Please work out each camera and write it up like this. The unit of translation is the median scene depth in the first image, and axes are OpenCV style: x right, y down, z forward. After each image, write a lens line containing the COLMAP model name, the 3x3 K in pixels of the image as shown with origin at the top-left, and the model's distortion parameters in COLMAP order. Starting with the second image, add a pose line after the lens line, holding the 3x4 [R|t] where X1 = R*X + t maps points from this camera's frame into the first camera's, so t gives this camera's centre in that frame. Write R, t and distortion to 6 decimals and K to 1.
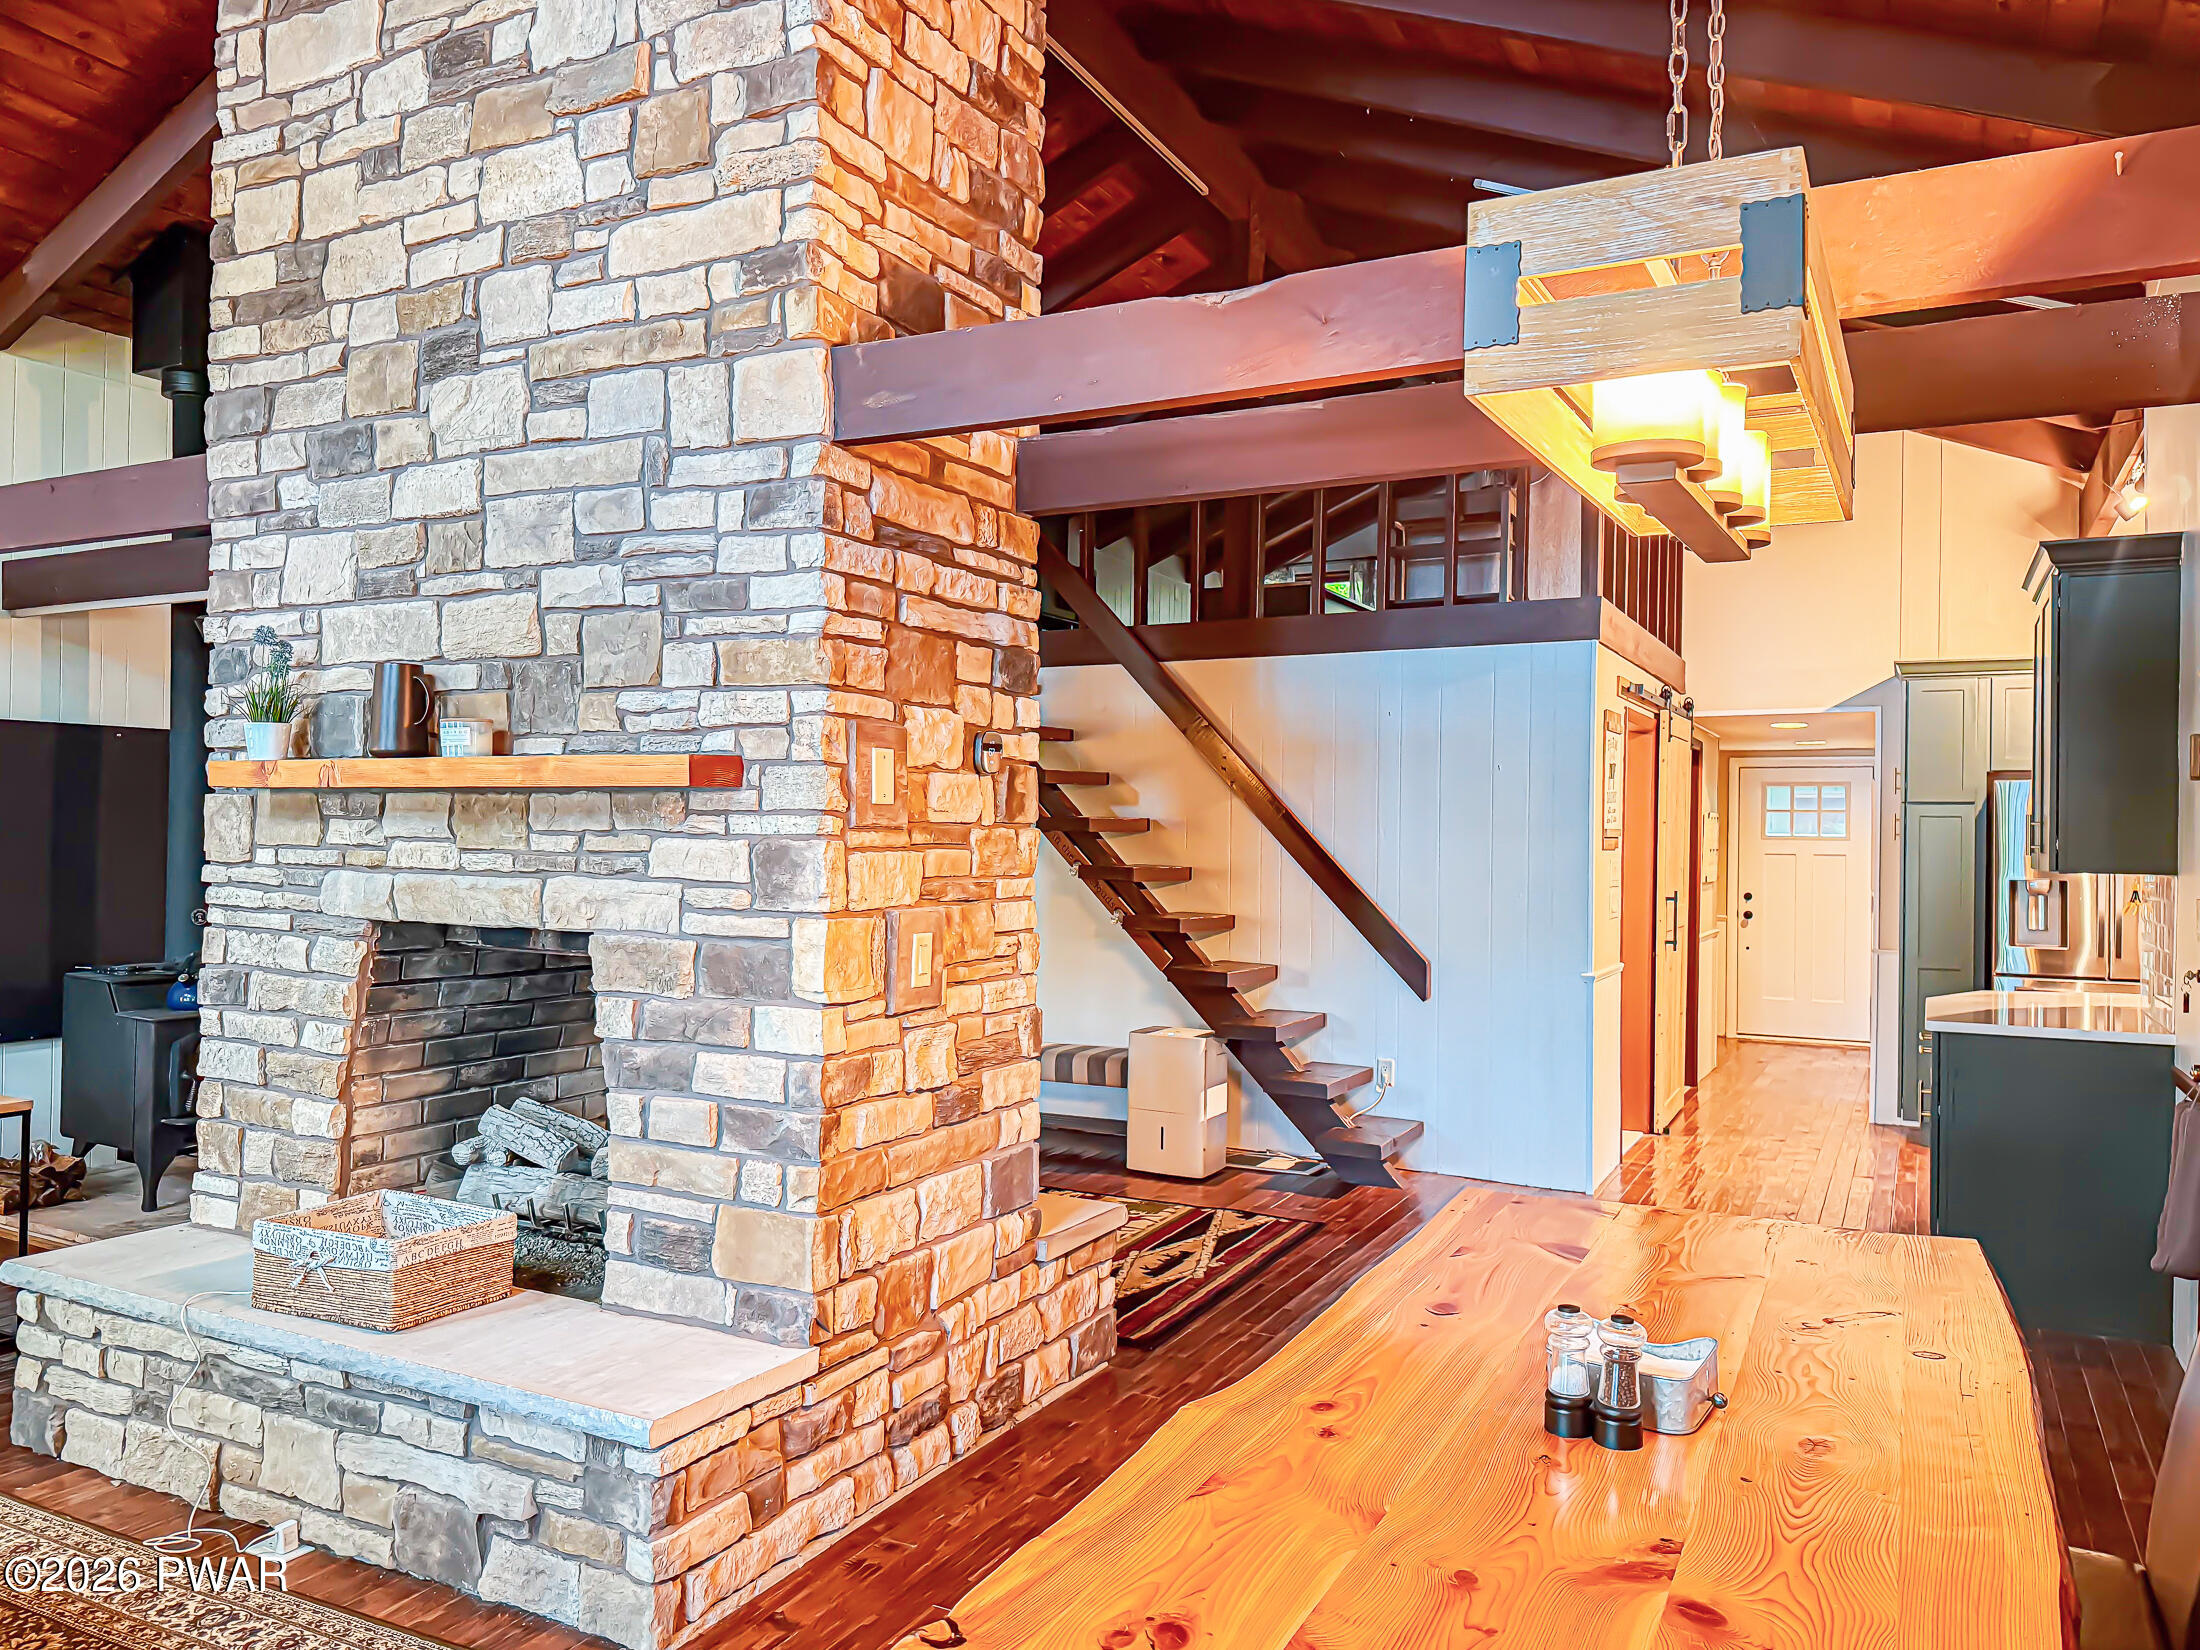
lens RADIAL K [[1562.4, 0, 1100.3], [0, 1562.4, 821.8], [0, 0, 1]] dist [-0.003557, -0.017548]
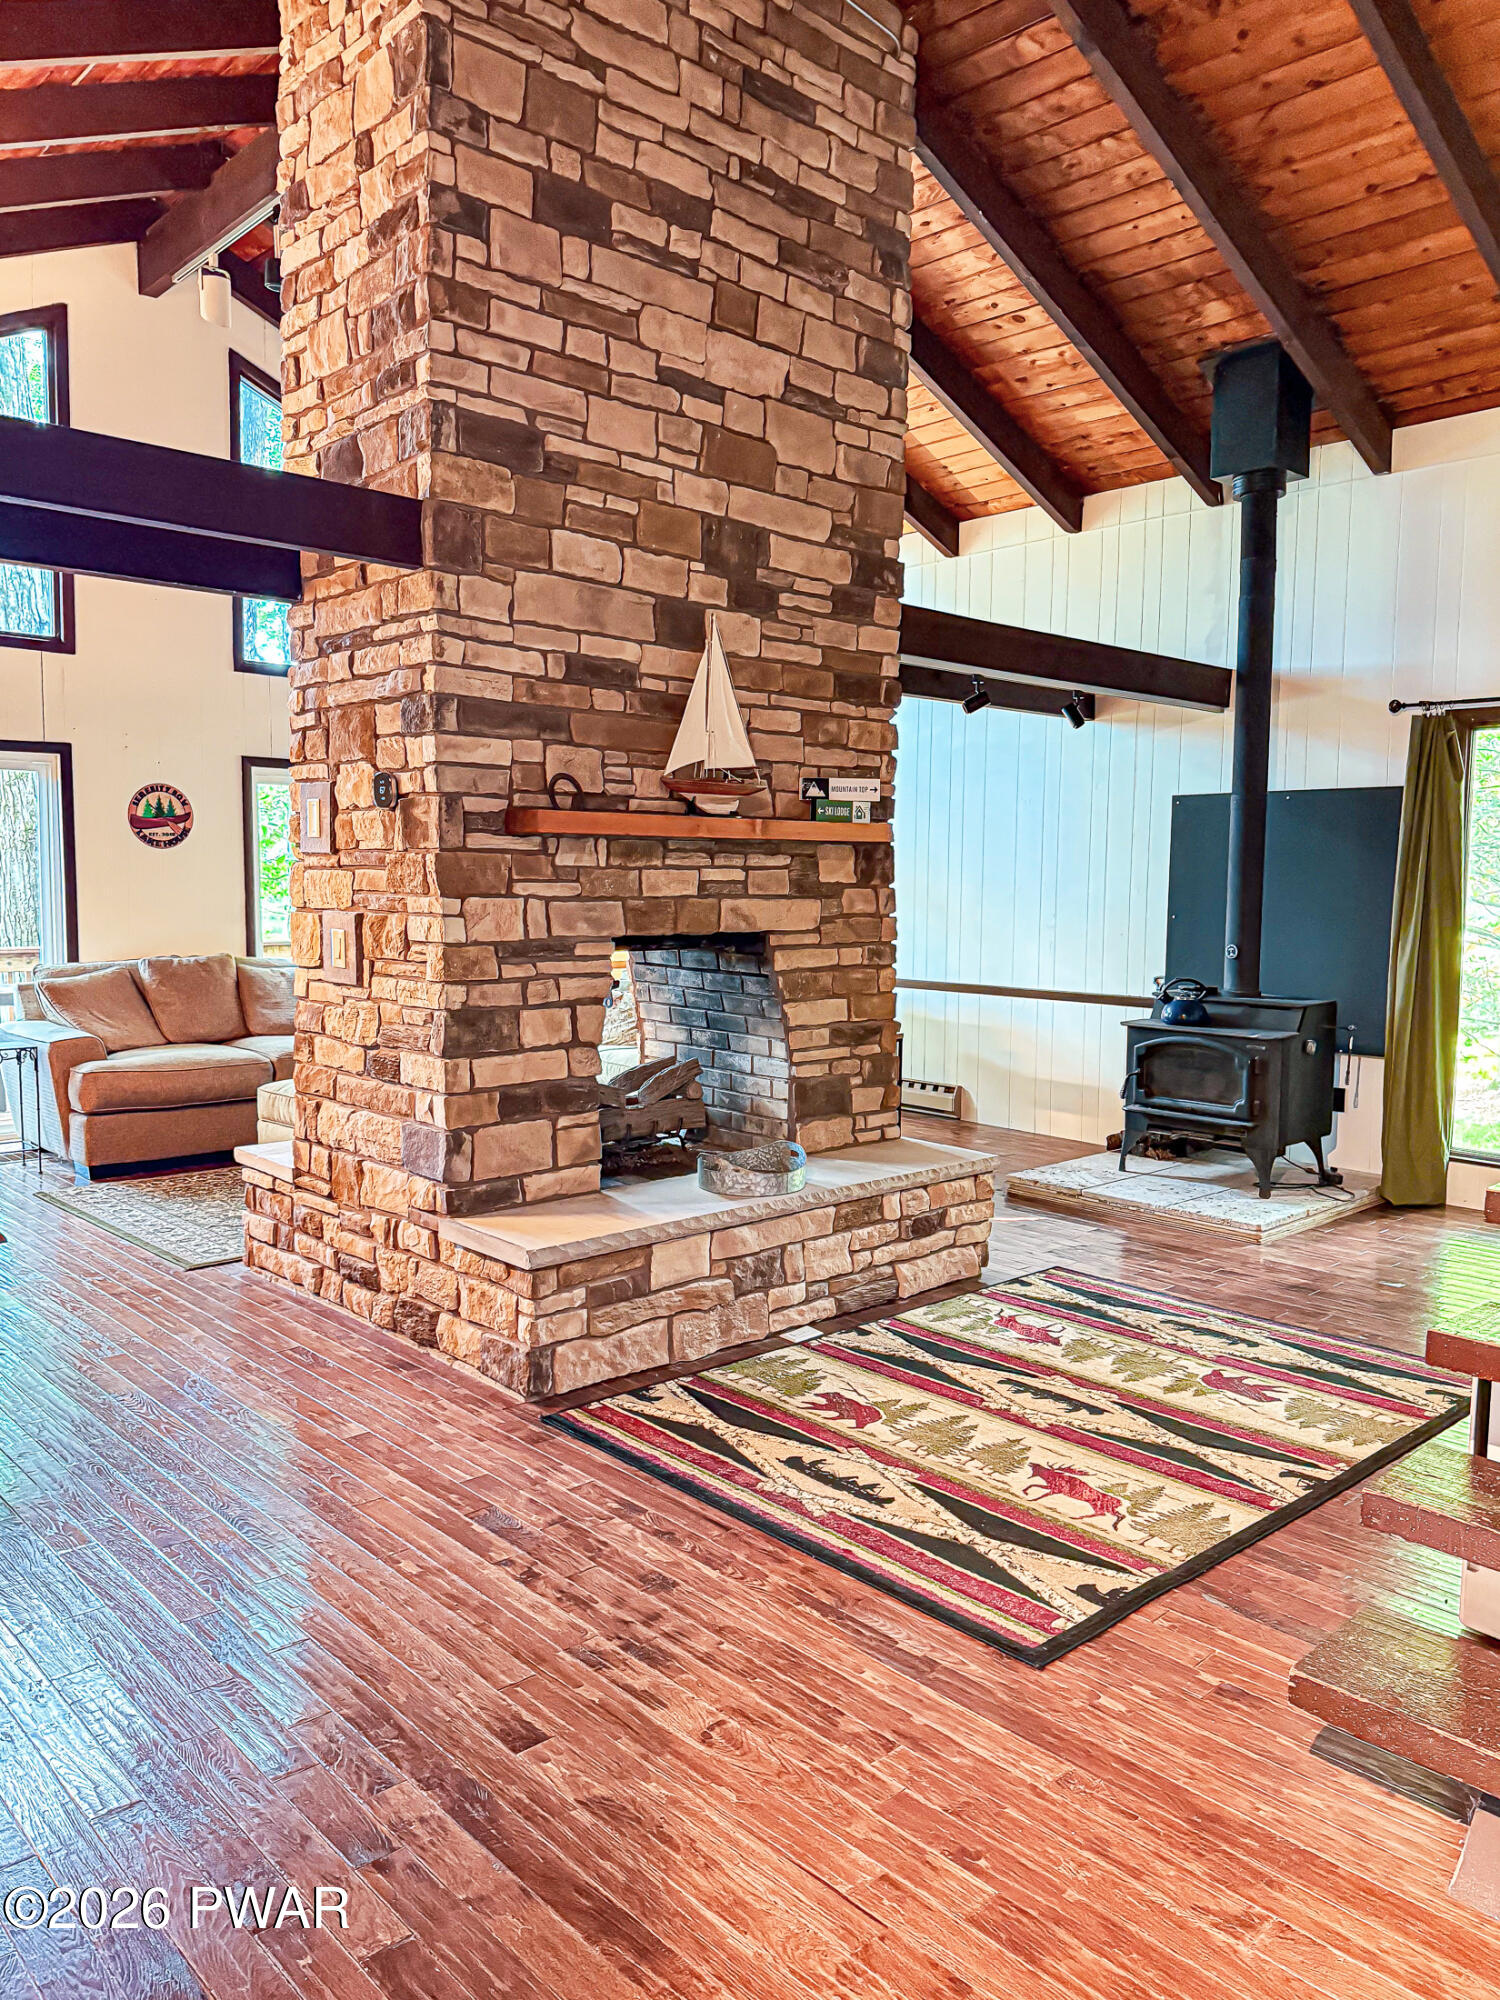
lens RADIAL K [[1434.1, 0, 713.9], [0, 1434.1, 1024.2], [0, 0, 1]] dist [0.095875, -0.194355]
pose [[-0.352009, 0.085681, -0.932067, 0.763710], [-0.011771, 0.995317, 0.095940, 0.022050], [0.935923, 0.044743, -0.349352, 1.375128]]
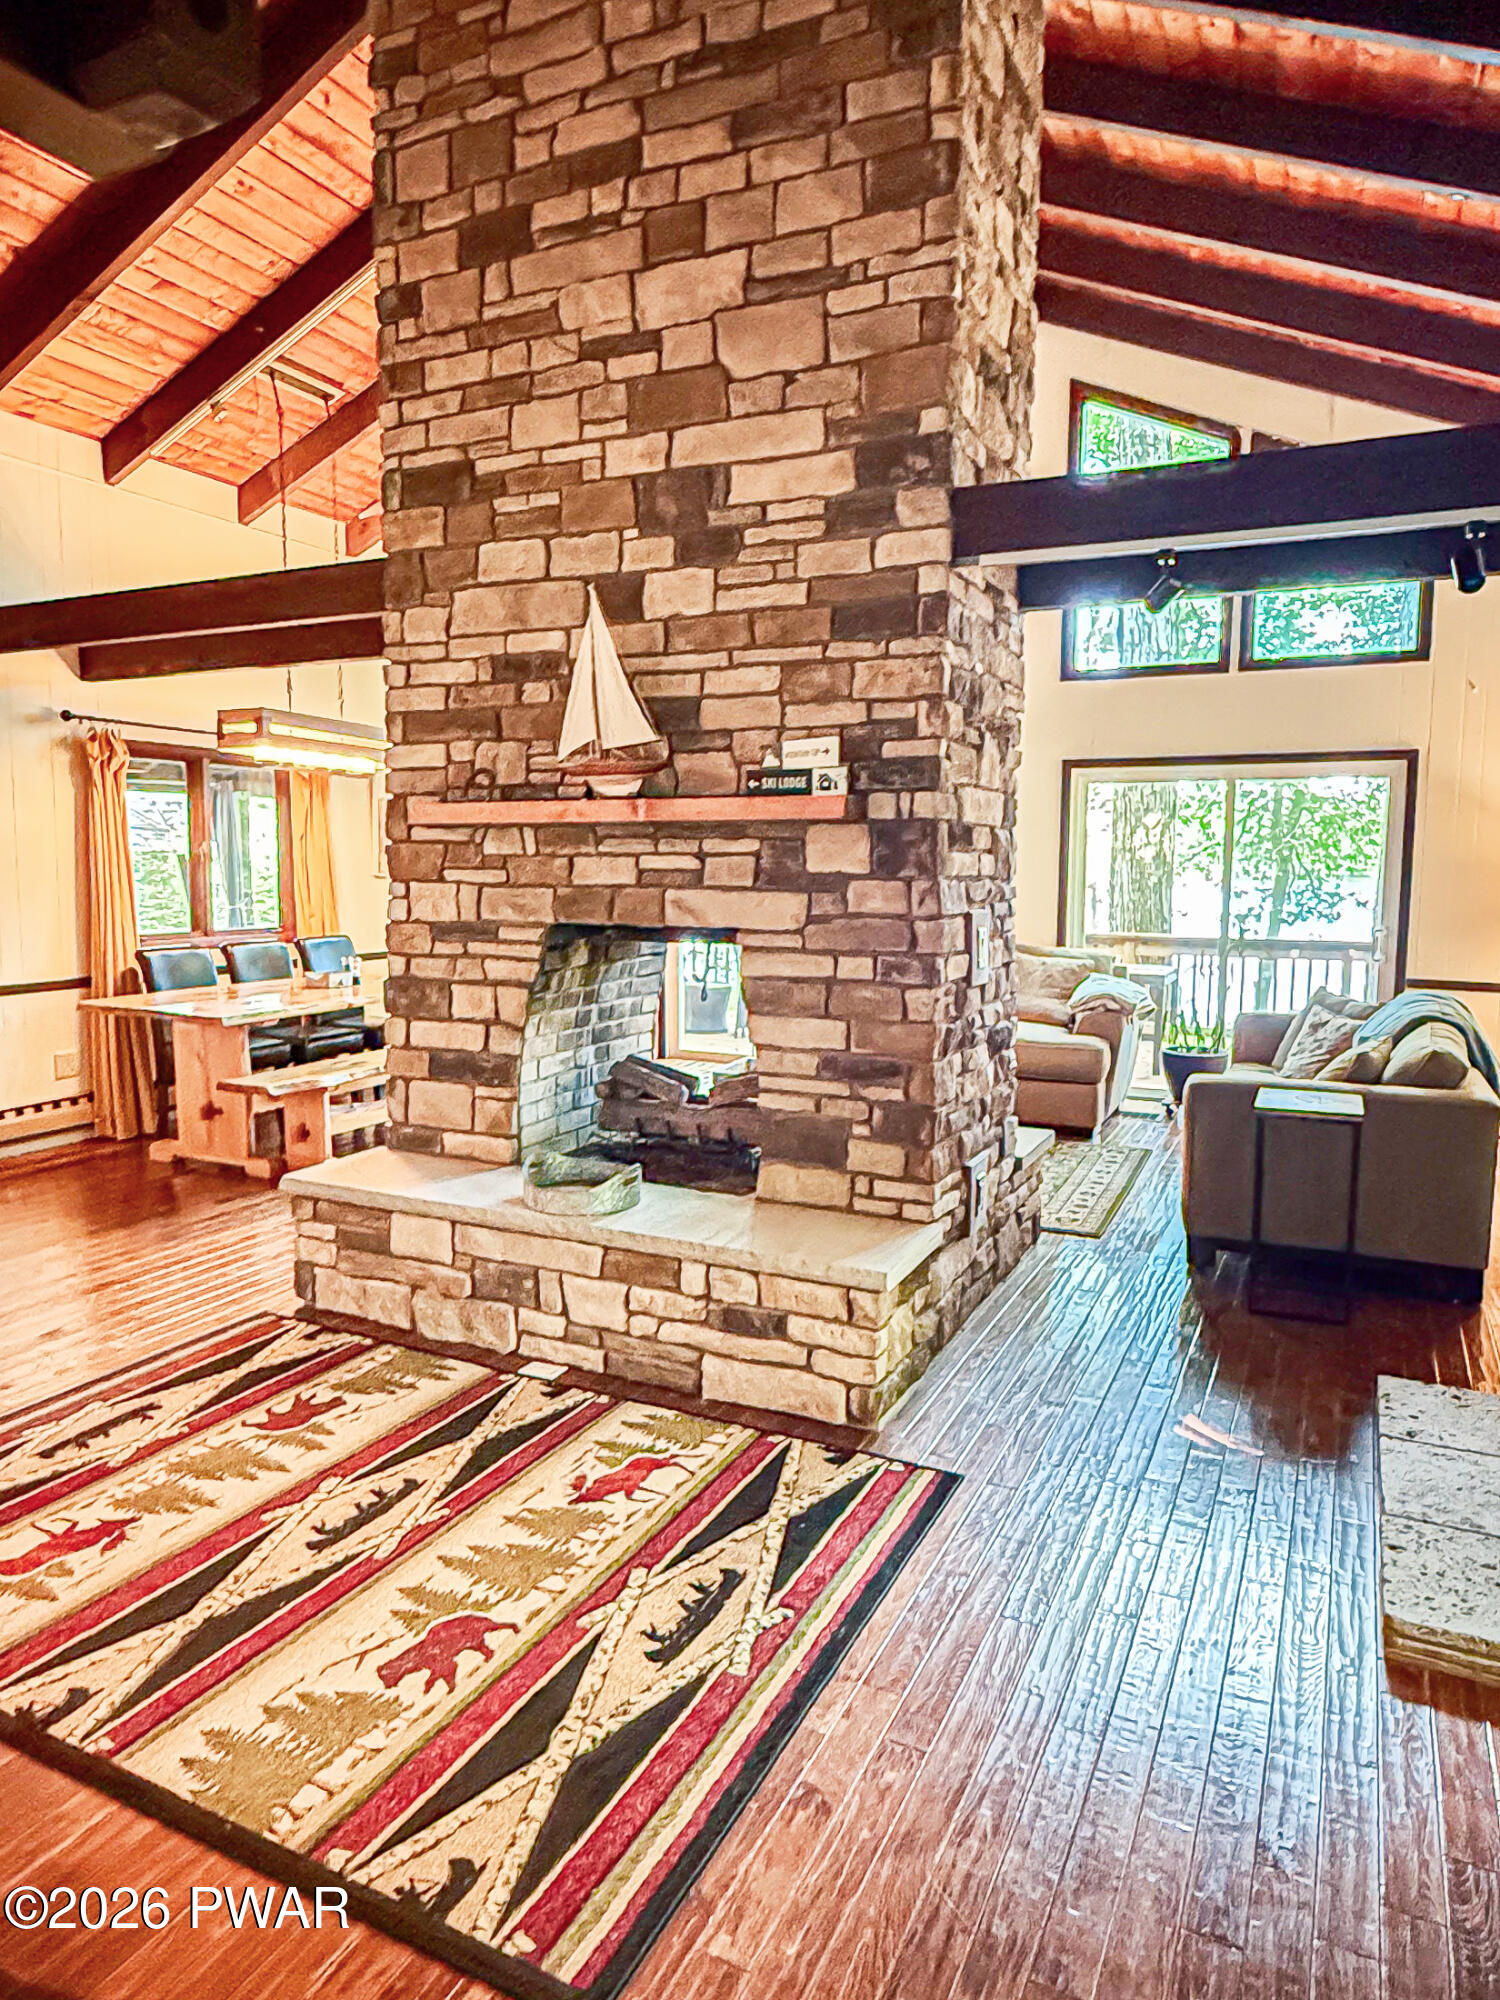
lens RADIAL K [[1245.4, 0, 750.0], [0, 1245.4, 1000.0], [0, 0, 1]] dist [-0.007976, 0.003131]
pose [[-0.999653, -0.013844, -0.022404, -0.289678], [-0.016195, 0.993977, 0.108383, 0.013991], [0.020769, 0.108709, -0.993857, 1.849678]]
